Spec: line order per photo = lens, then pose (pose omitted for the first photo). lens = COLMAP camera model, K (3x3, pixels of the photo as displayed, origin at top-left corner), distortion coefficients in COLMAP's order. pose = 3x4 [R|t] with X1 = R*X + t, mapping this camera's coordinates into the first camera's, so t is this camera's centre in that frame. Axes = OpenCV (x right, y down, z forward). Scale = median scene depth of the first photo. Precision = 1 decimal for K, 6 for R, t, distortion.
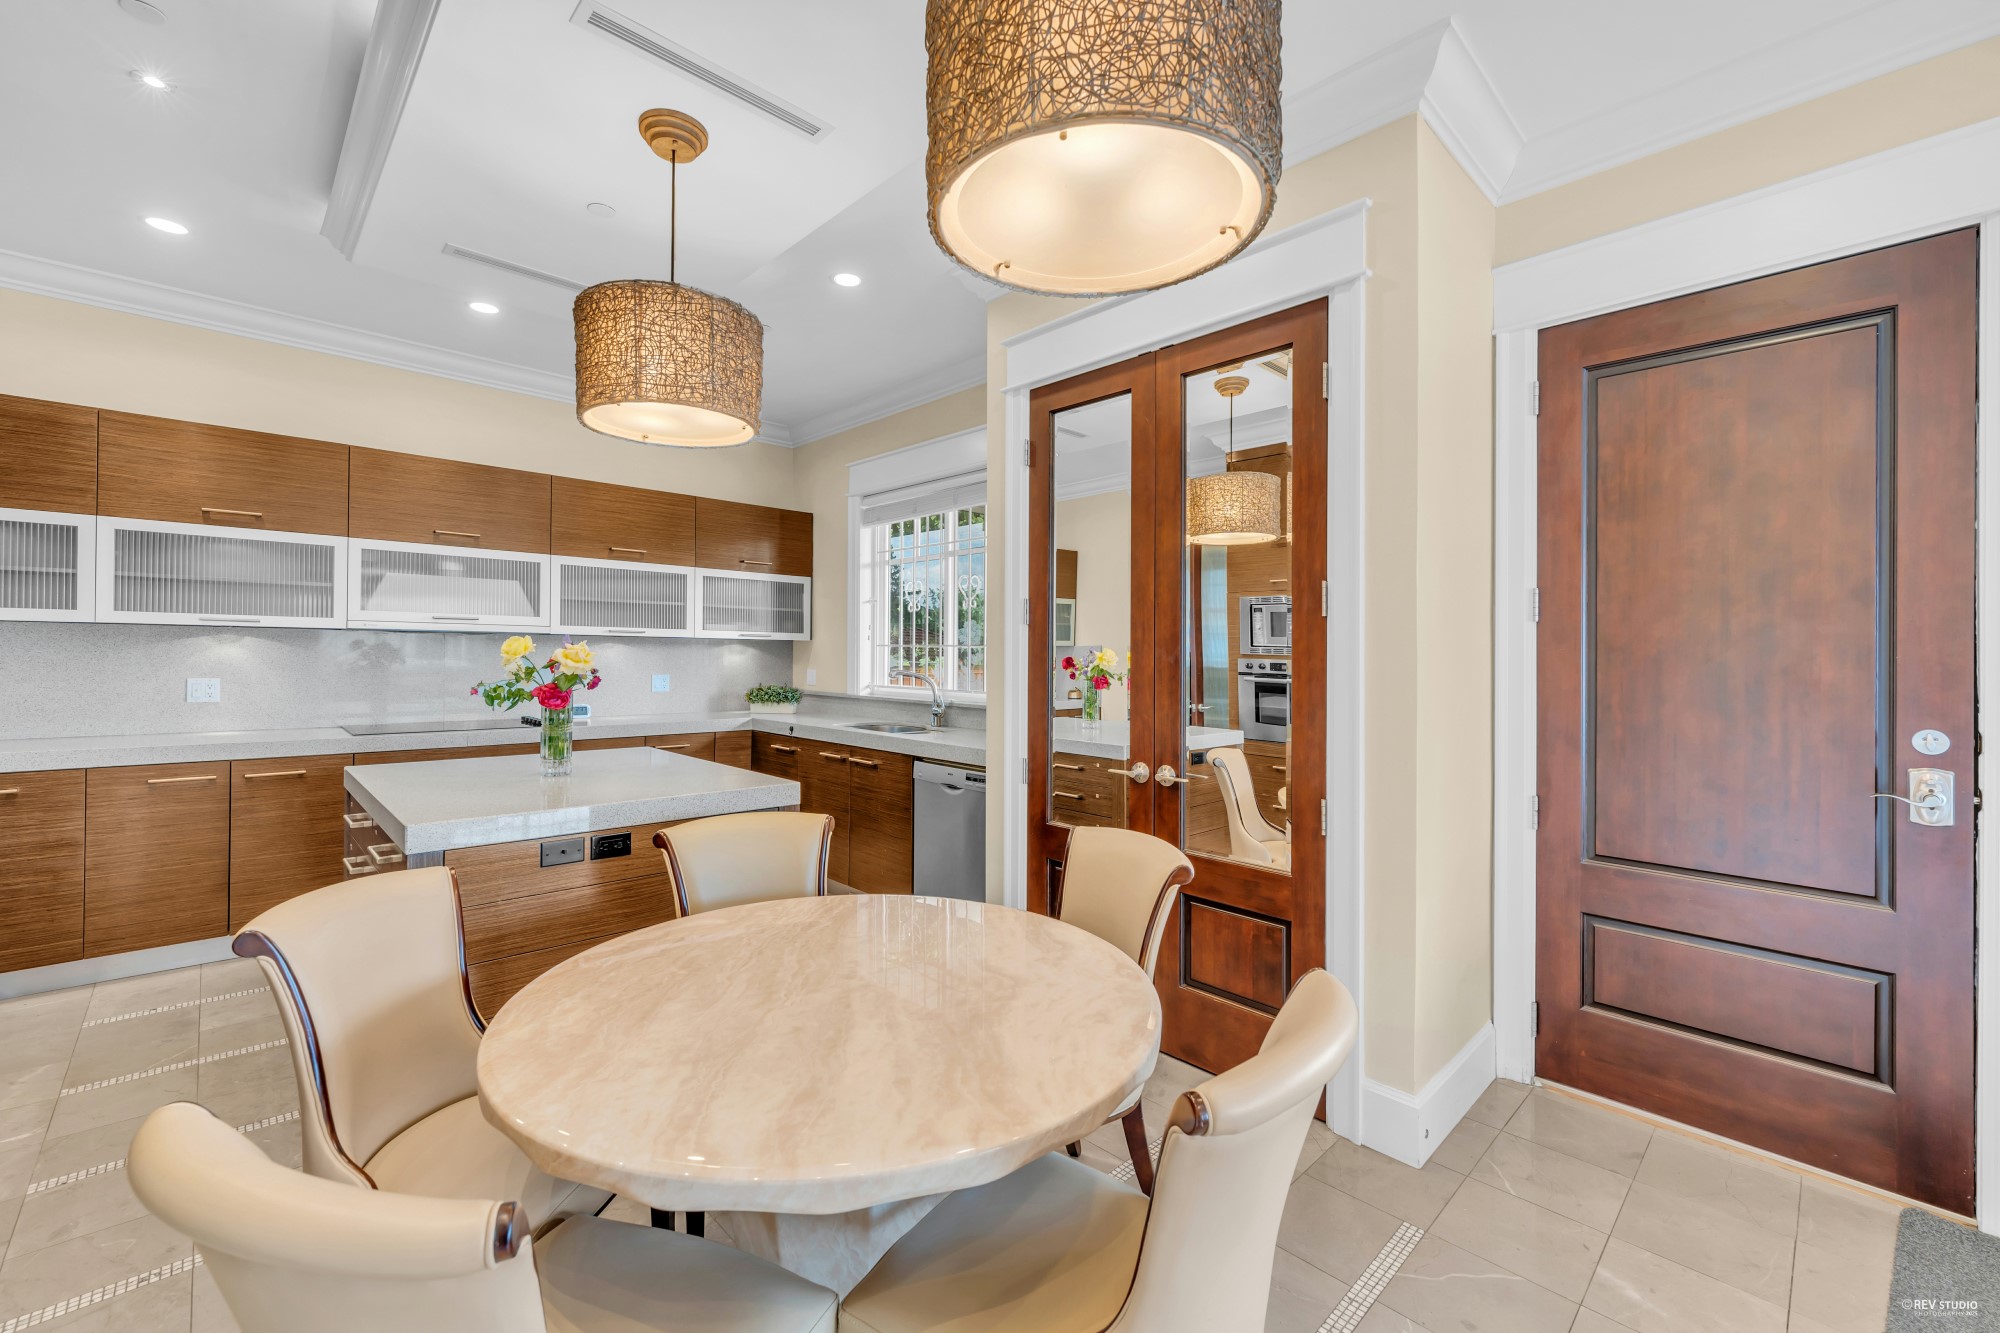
lens RADIAL K [[819.7, 0, 995.8], [0, 819.7, 653.8], [0, 0, 1]] dist [0.001226, 0.000016]
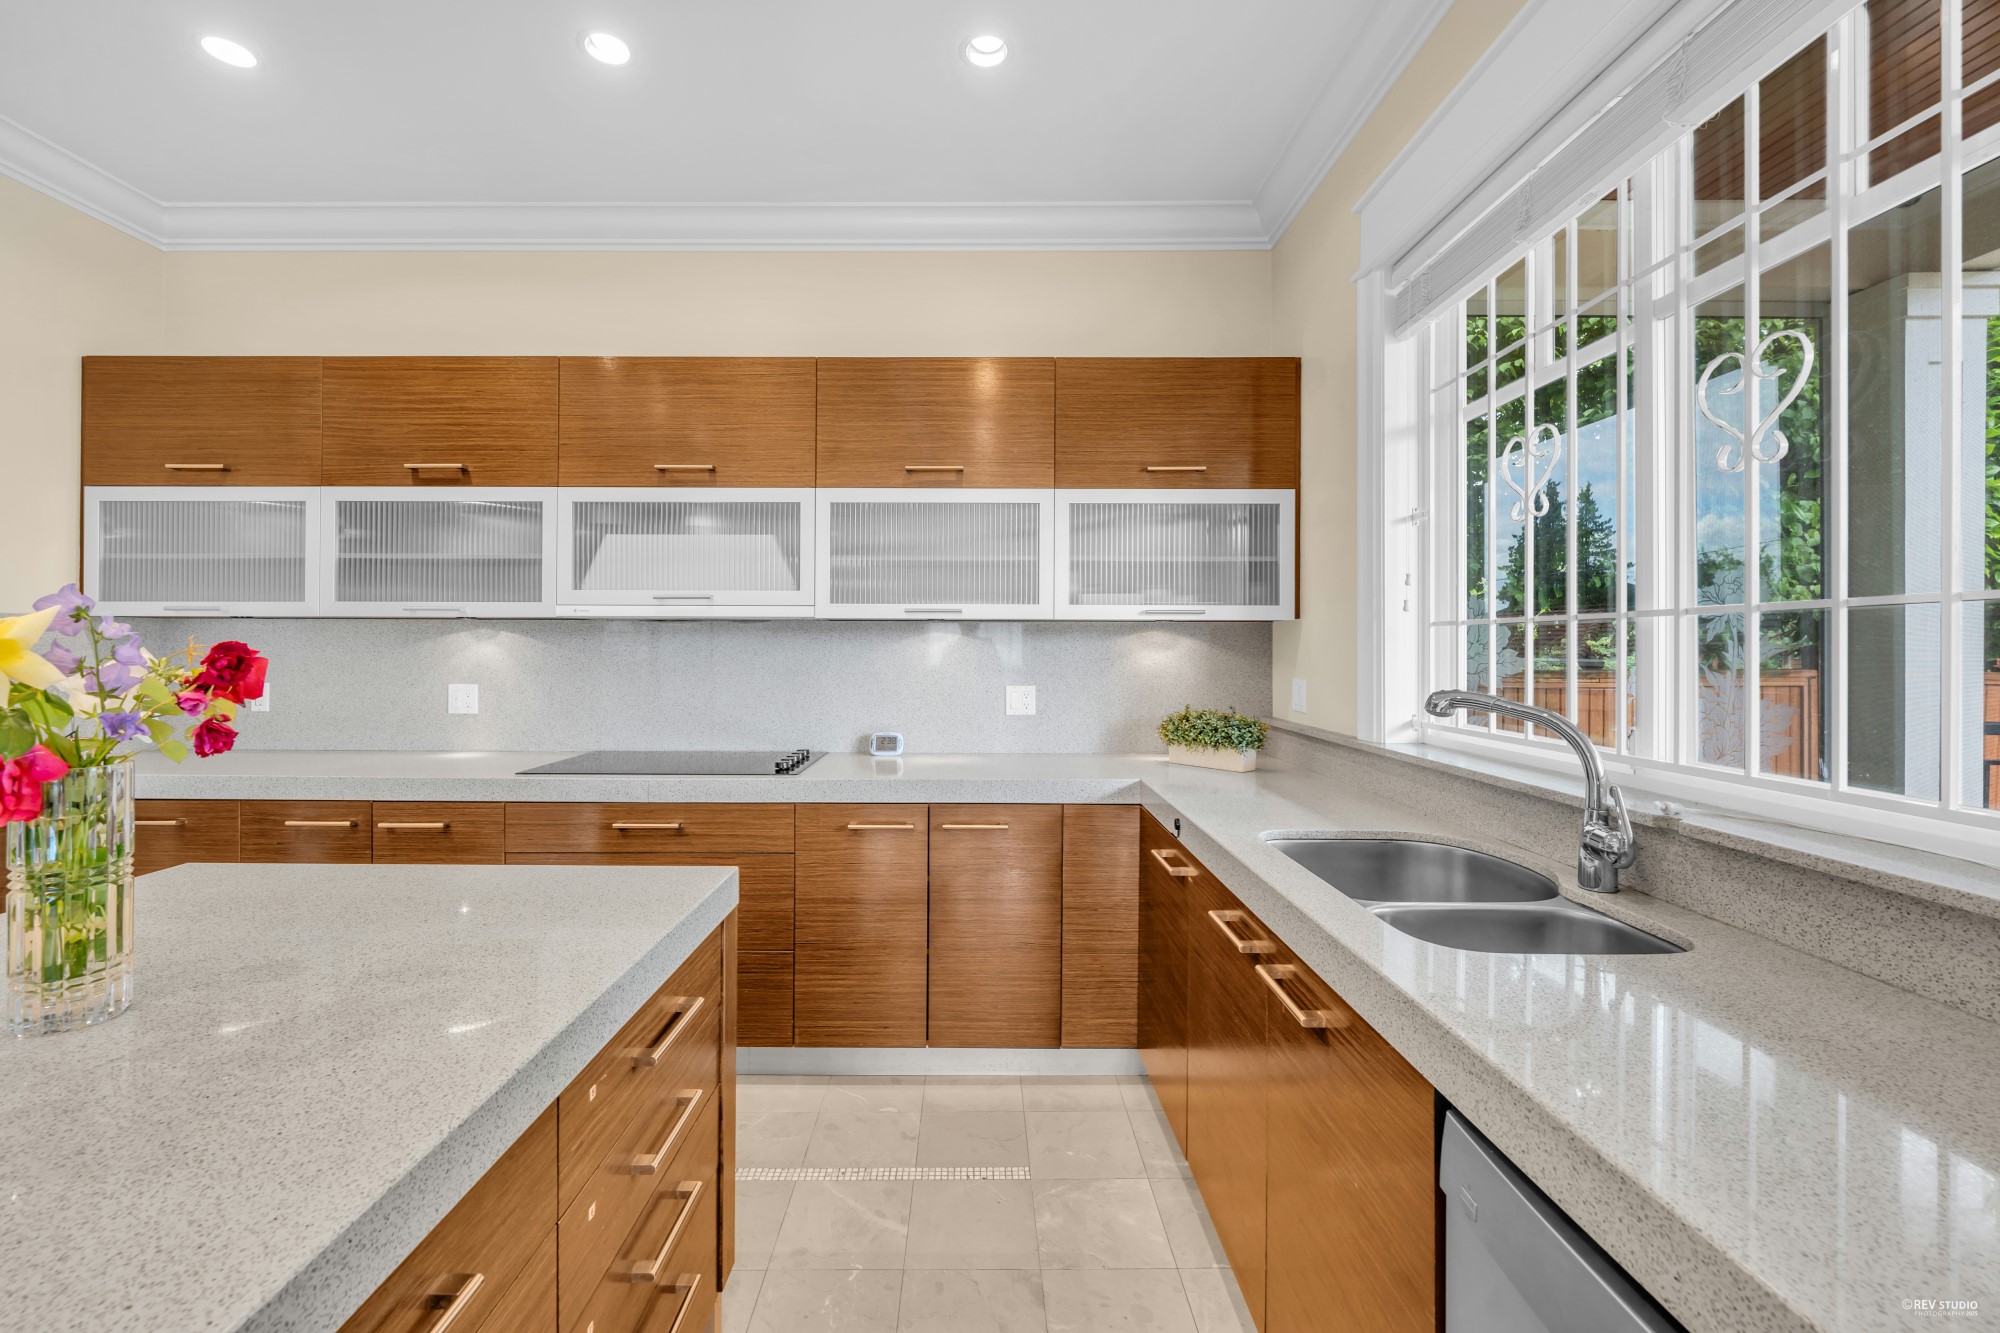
lens RADIAL K [[819.7, 0, 995.8], [0, 819.7, 653.8], [0, 0, 1]] dist [0.001226, 0.000016]
pose [[0.728858, -0.004321, -0.684652, -0.025534], [0.006831, 0.999976, 0.000961, 0.002125], [0.684631, -0.005377, 0.728870, 0.566688]]
